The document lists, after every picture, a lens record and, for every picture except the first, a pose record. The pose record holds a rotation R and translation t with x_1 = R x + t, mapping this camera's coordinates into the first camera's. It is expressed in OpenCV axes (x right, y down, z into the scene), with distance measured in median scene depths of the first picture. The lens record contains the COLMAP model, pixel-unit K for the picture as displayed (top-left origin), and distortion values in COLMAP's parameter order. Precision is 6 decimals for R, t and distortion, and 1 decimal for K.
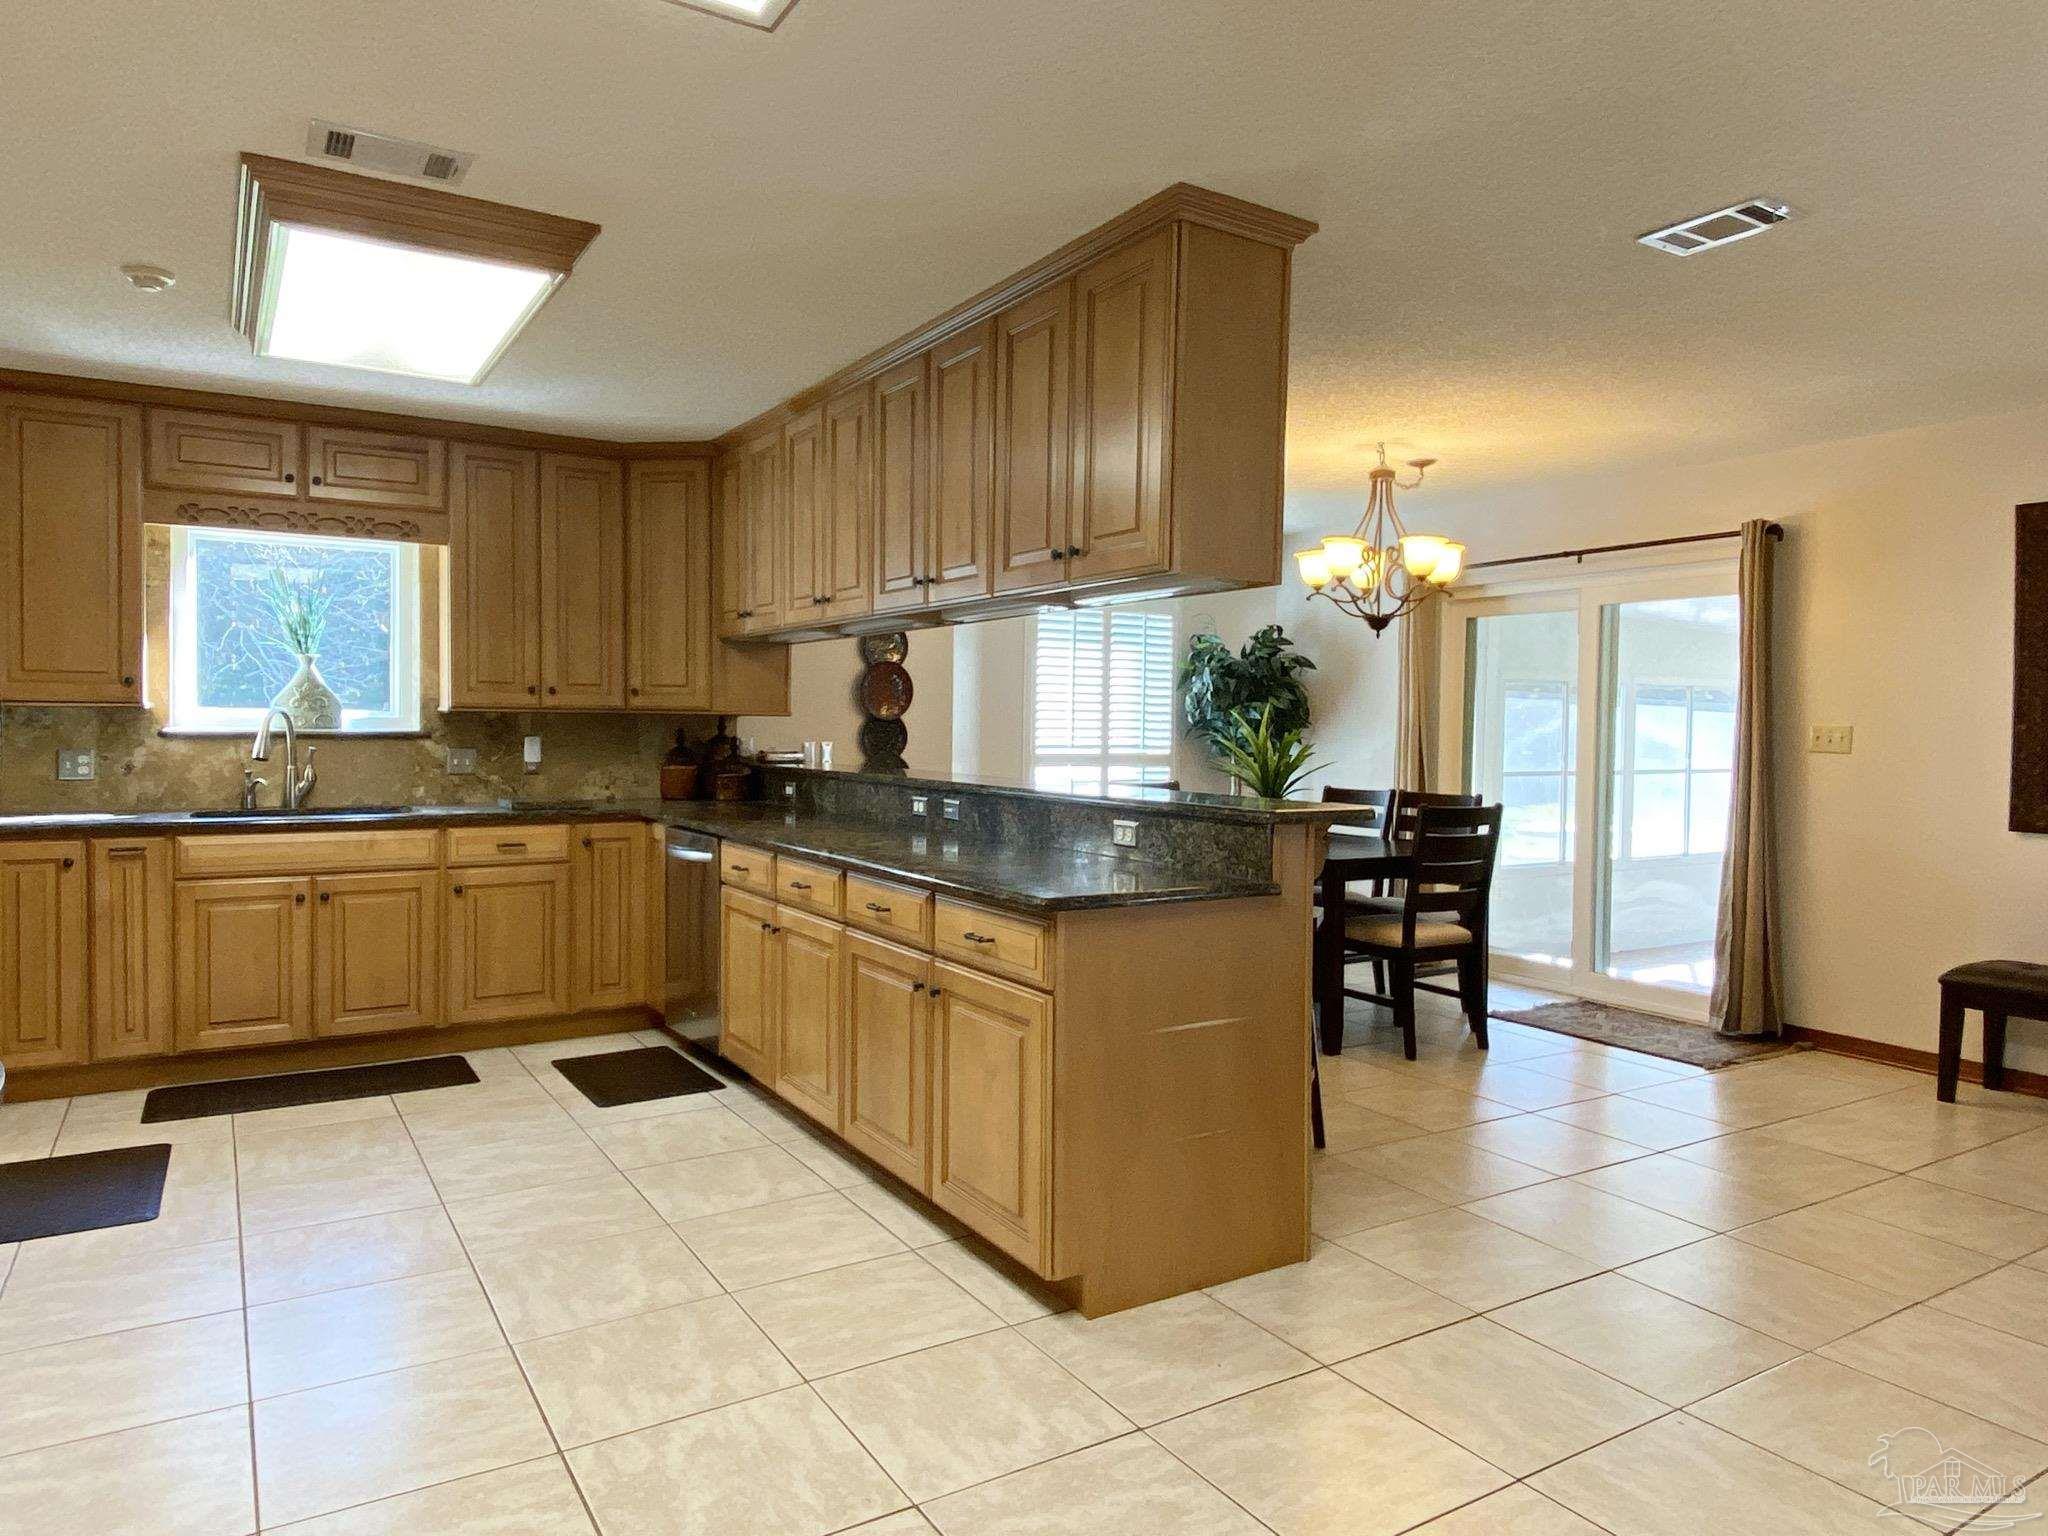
lens RADIAL K [[1307.9, 0, 1024.0], [0, 1307.9, 768.0], [0, 0, 1]] dist [0.076546, -0.092555]
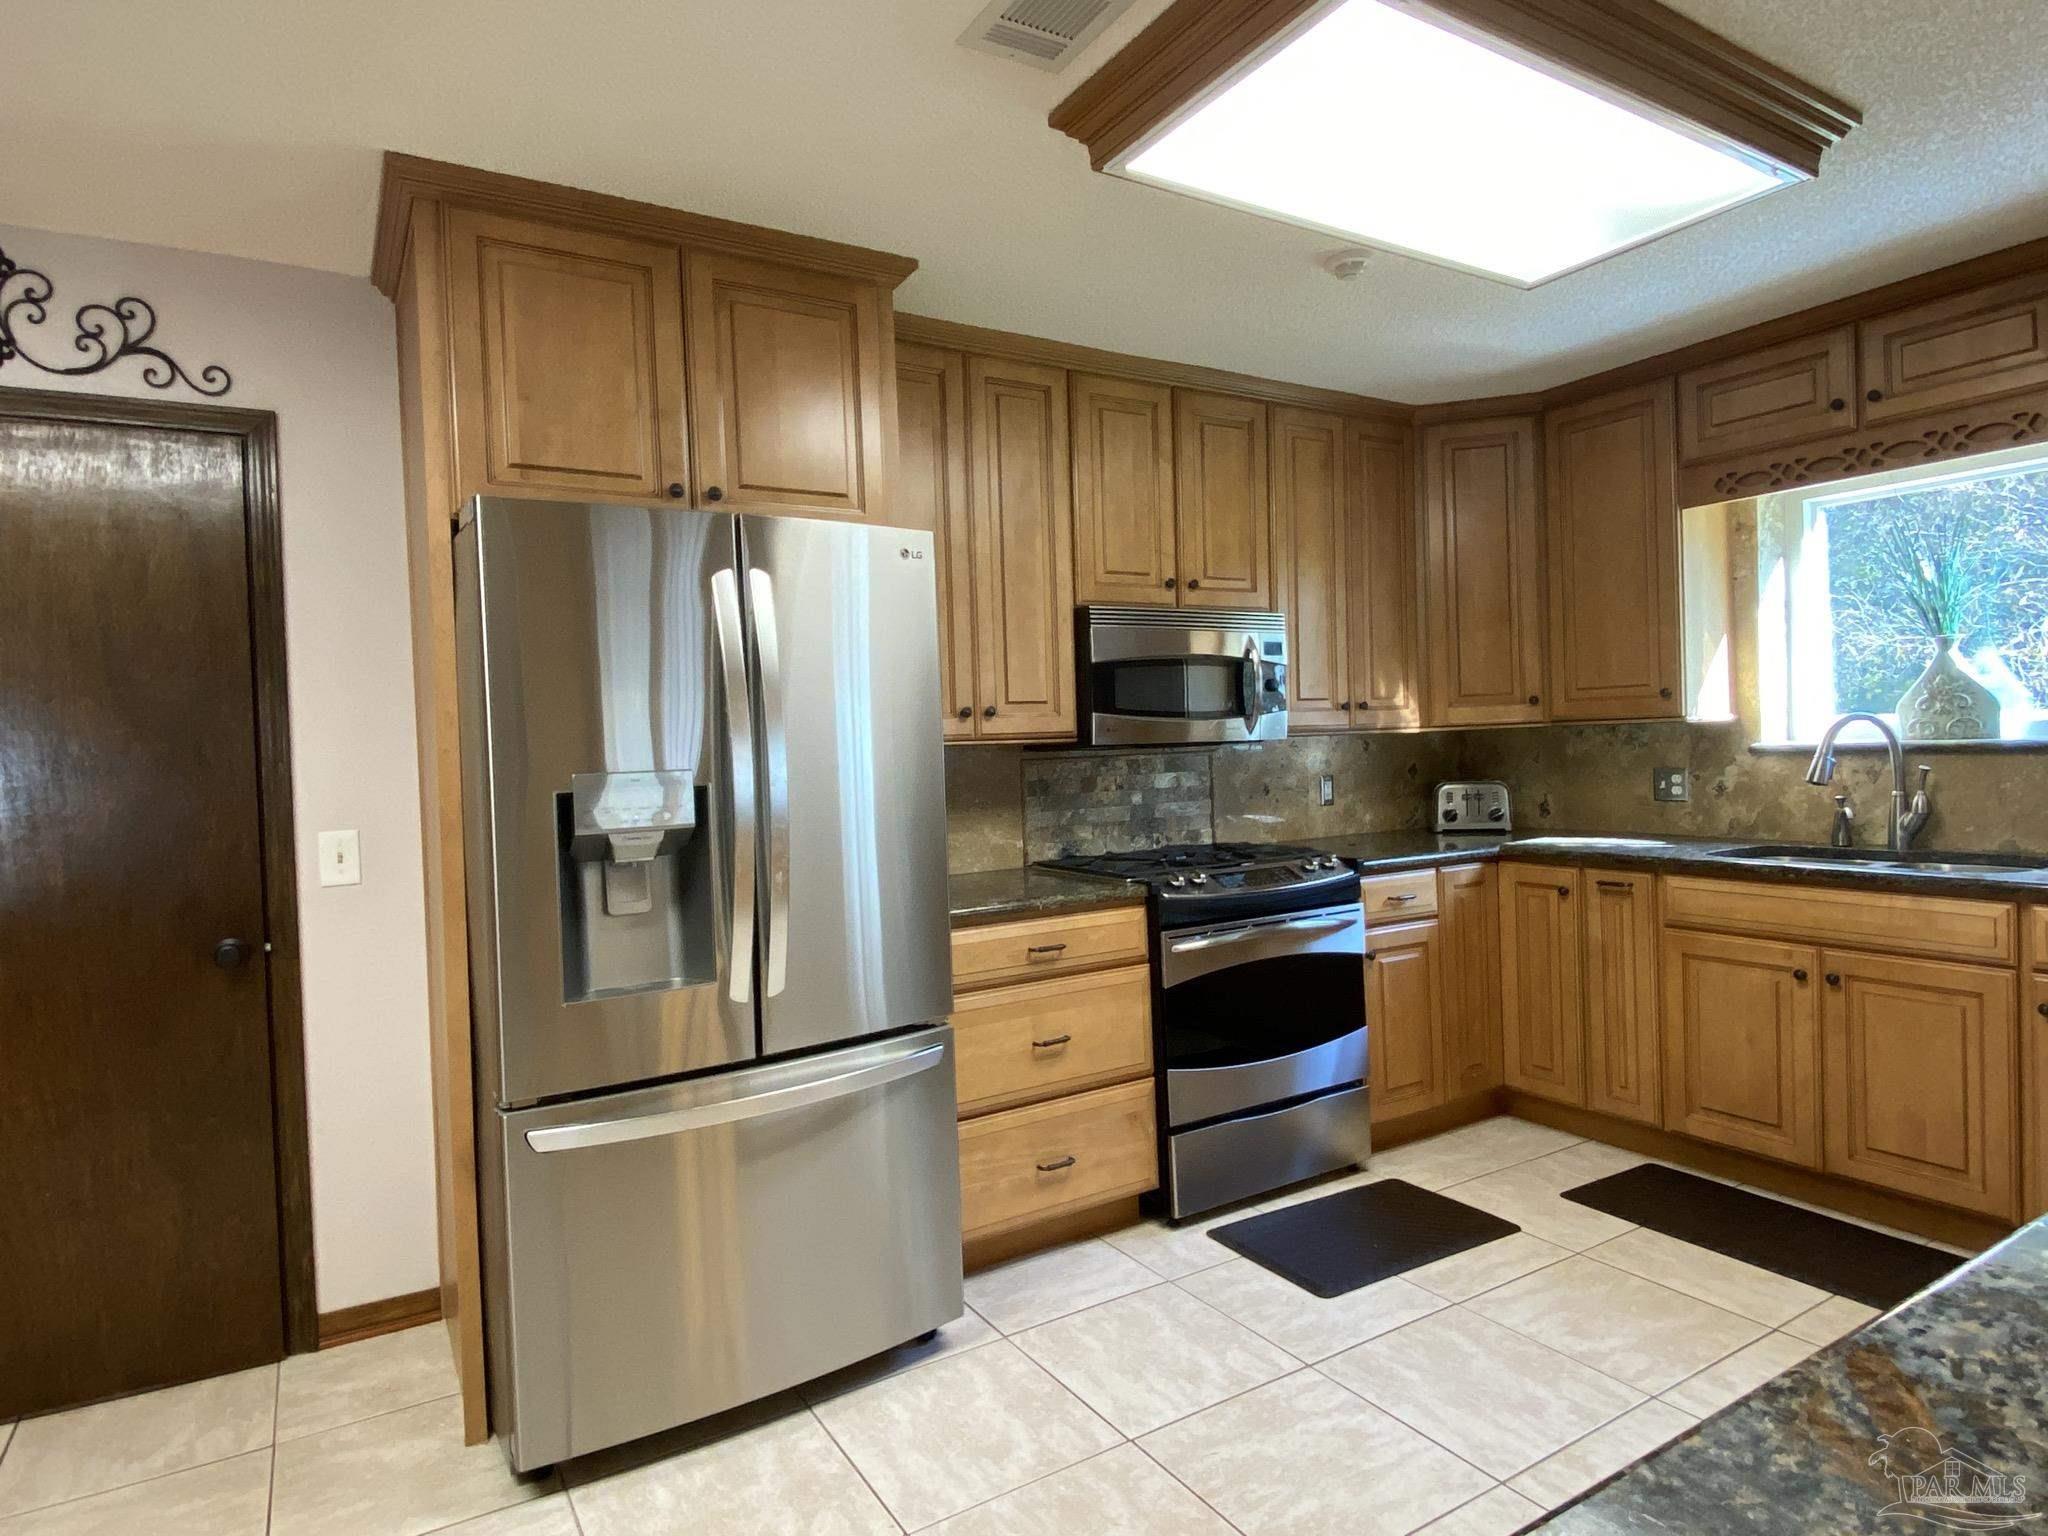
lens RADIAL K [[1154.0, 0, 1027.7], [0, 1154.0, 760.6], [0, 0, 1]] dist [0.063294, -0.065908]
pose [[-0.006926, 0.006894, -0.999952, 0.102879], [0.001402, 0.999975, 0.006884, -0.025008], [0.999975, -0.001355, -0.006935, 0.550267]]
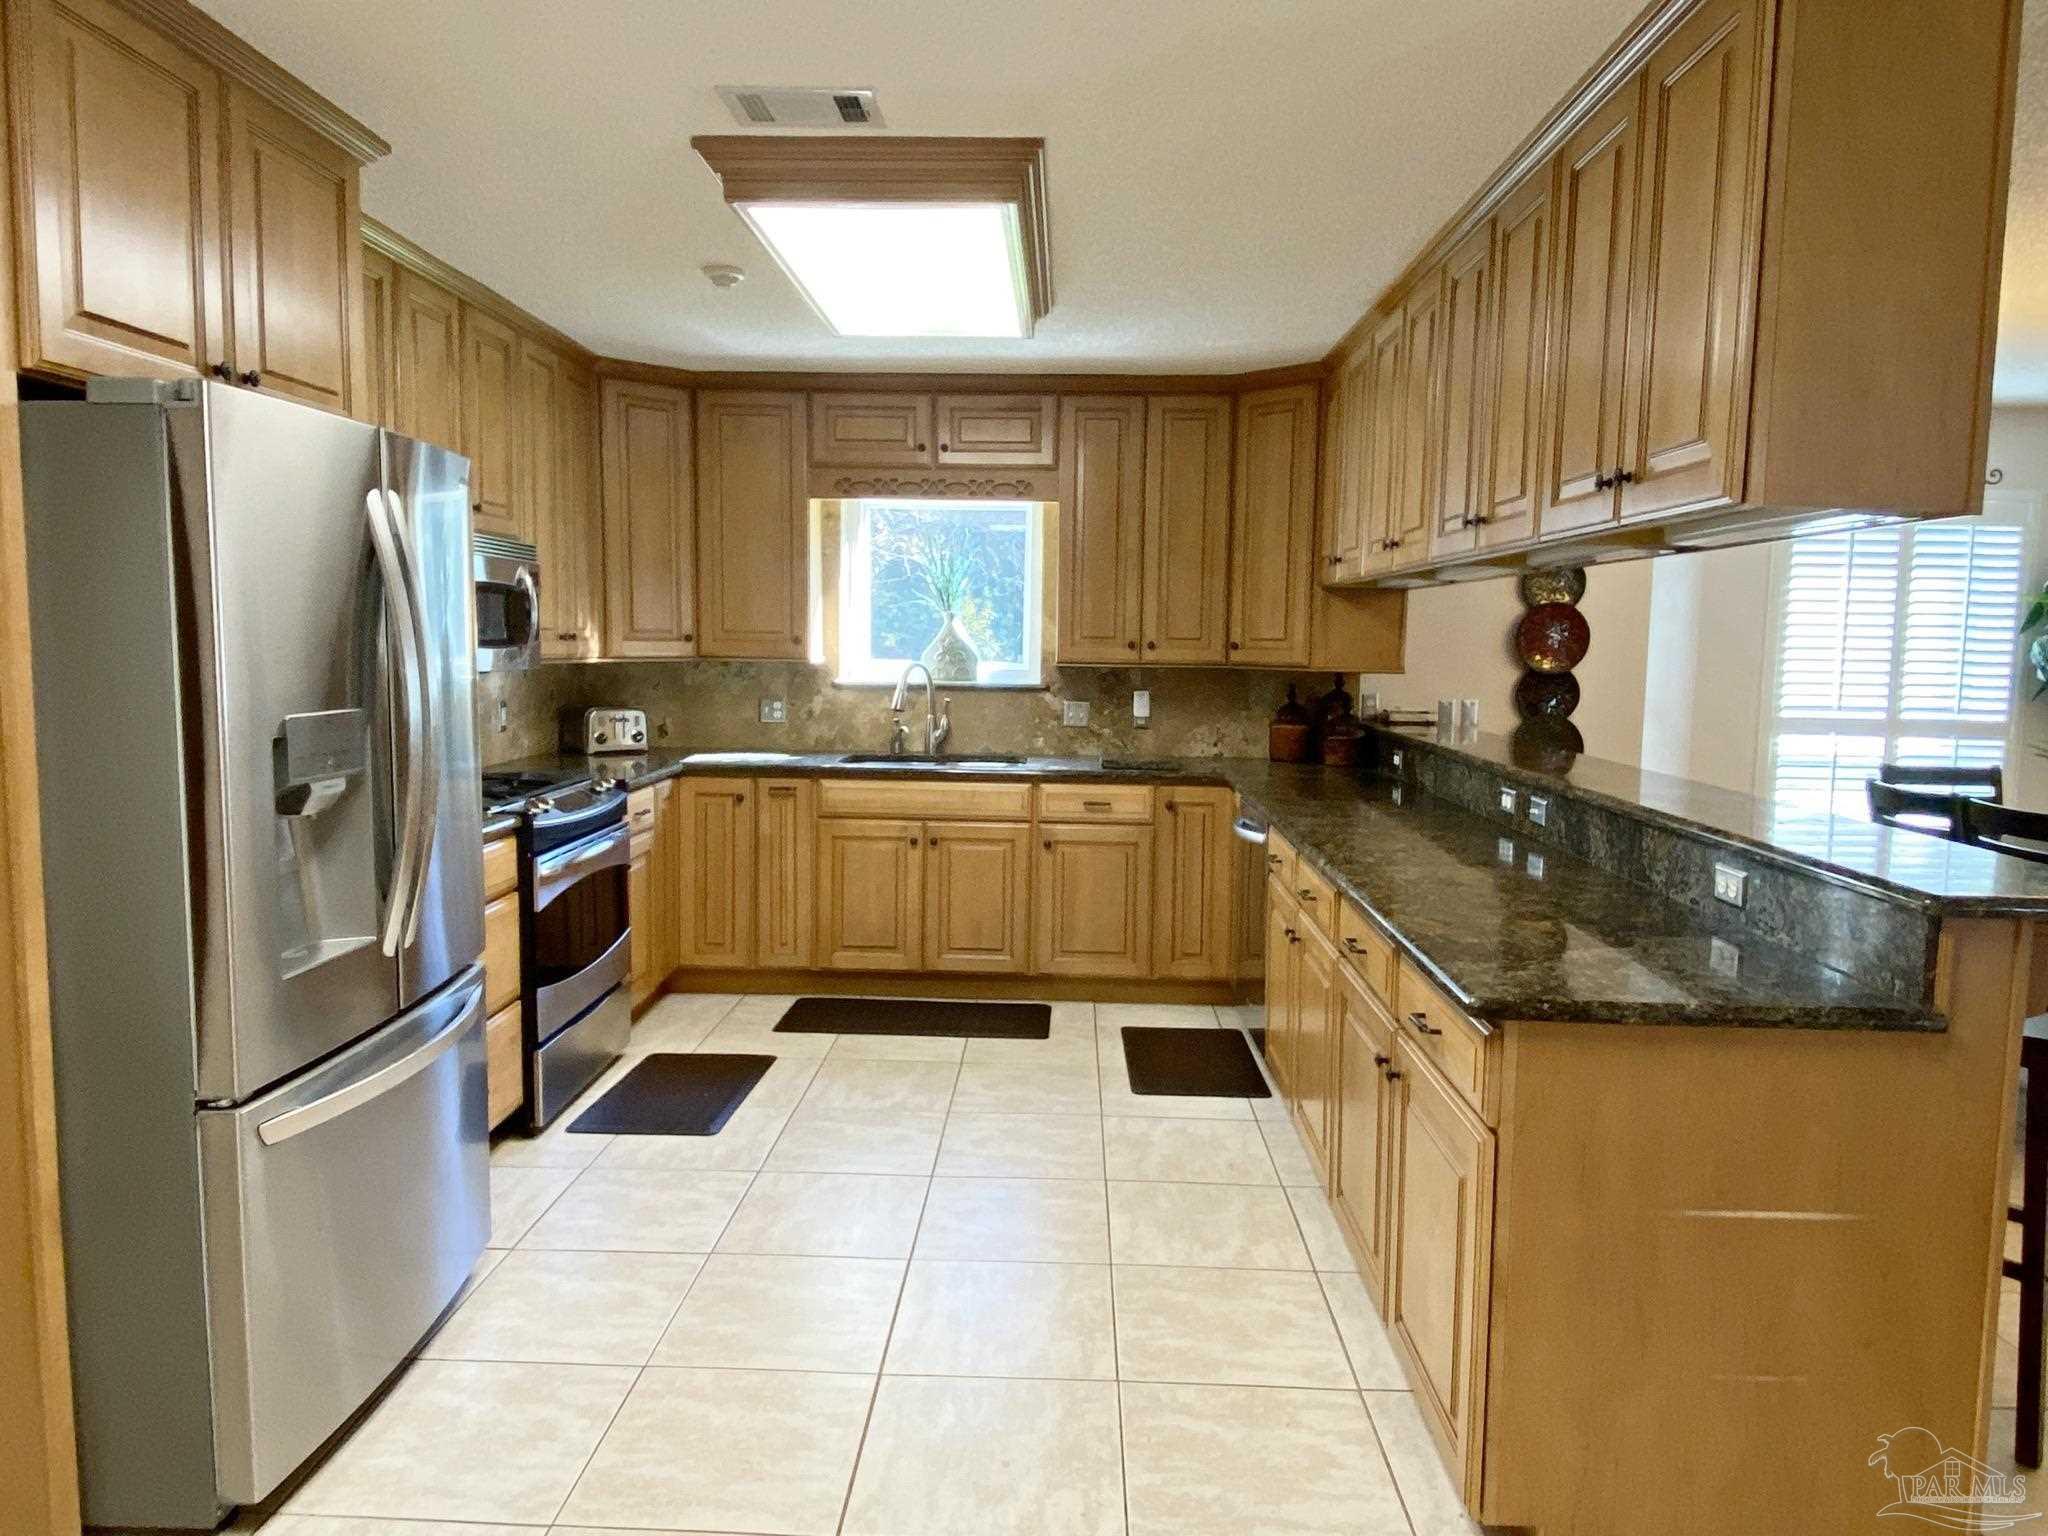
lens RADIAL K [[1298.4, 0, 1016.2], [0, 1298.4, 757.4], [0, 0, 1]] dist [0.086981, -0.088106]
pose [[0.827960, 0.053861, -0.558194, 0.107964], [-0.023848, 0.997858, 0.060911, -0.035323], [0.560280, -0.037120, 0.827471, 0.163988]]
